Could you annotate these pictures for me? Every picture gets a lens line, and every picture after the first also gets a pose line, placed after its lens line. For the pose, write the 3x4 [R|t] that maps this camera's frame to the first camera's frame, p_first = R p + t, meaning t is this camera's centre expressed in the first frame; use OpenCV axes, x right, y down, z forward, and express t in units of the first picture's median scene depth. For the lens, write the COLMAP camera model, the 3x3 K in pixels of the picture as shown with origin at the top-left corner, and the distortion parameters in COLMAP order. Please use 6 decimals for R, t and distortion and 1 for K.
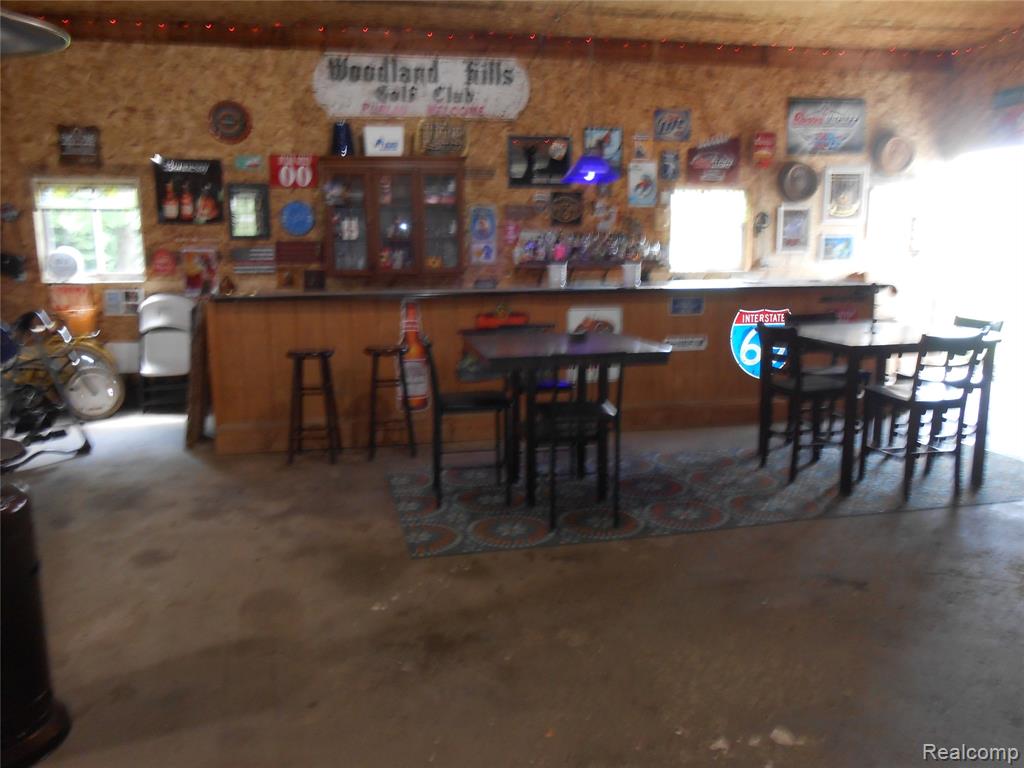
lens RADIAL K [[797.1, 0, 512.6], [0, 797.1, 382.9], [0, 0, 1]] dist [-0.033843, 0.042369]
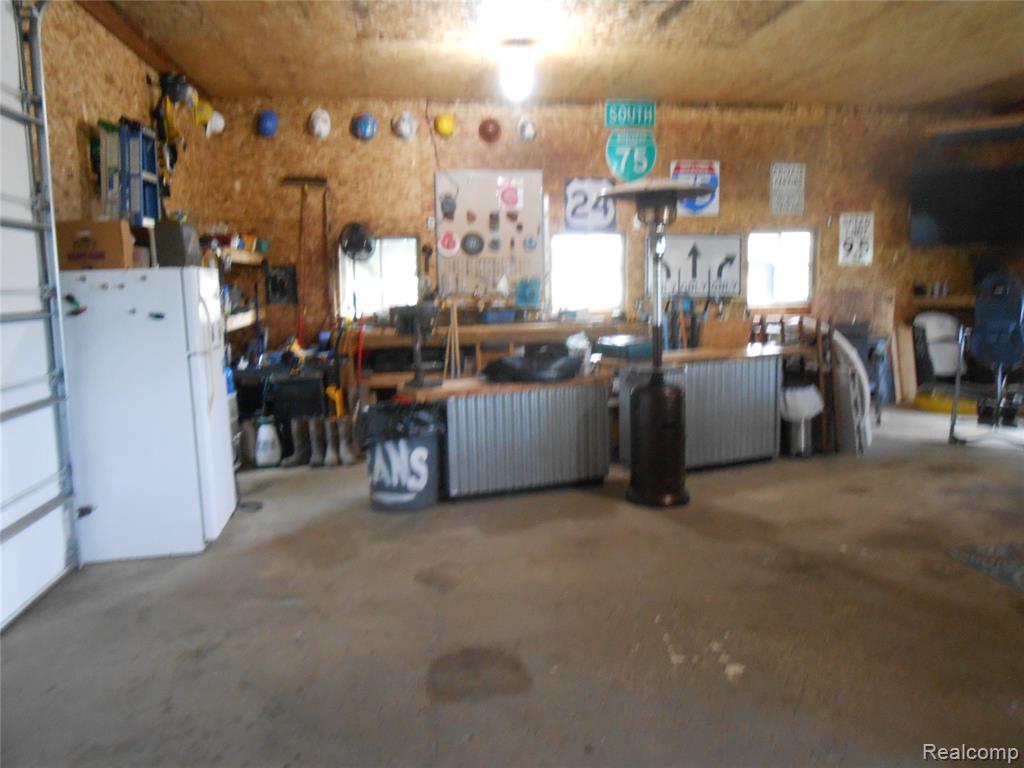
lens RADIAL K [[797.1, 0, 507.5], [0, 797.1, 379.5], [0, 0, 1]] dist [-0.033843, 0.042369]
pose [[-0.066129, 0.131187, -0.989150, 0.482882], [-0.156418, 0.977701, 0.140126, -0.038853], [0.985475, 0.163987, -0.044135, 0.193565]]
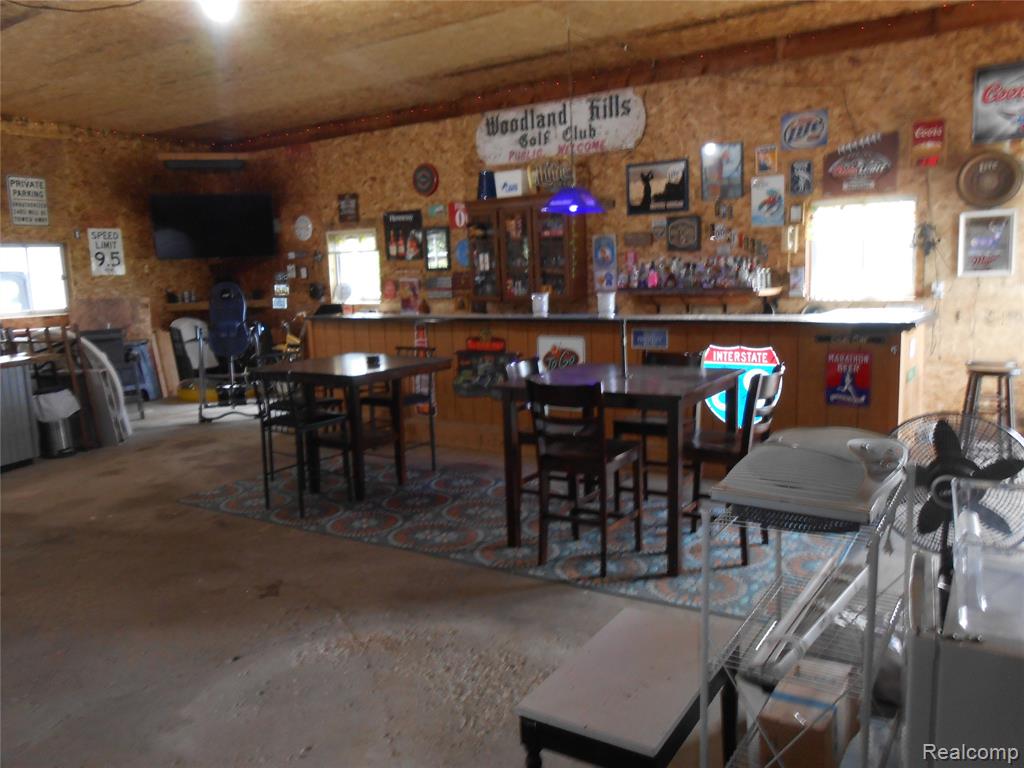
lens RADIAL K [[797.1, 0, 517.2], [0, 797.1, 383.7], [0, 0, 1]] dist [-0.033843, 0.042369]
pose [[0.701823, 0.084503, -0.707322, 0.634143], [-0.098563, 0.994908, 0.021065, -0.040531], [0.705500, 0.054932, 0.706578, 0.199292]]
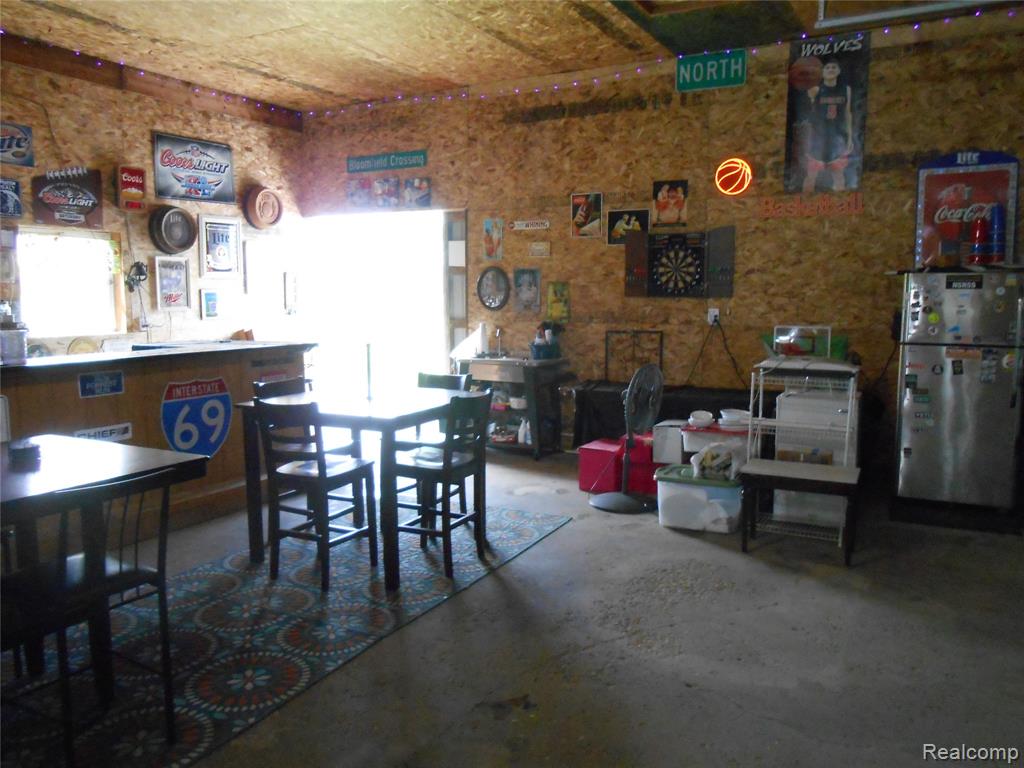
lens RADIAL K [[797.1, 0, 512.5], [0, 797.1, 387.6], [0, 0, 1]] dist [-0.033843, 0.042369]
pose [[0.642207, -0.081689, 0.762166, -0.082706], [0.129667, 0.991553, -0.002984, -0.033633], [-0.755484, 0.100744, 0.647375, 0.190082]]
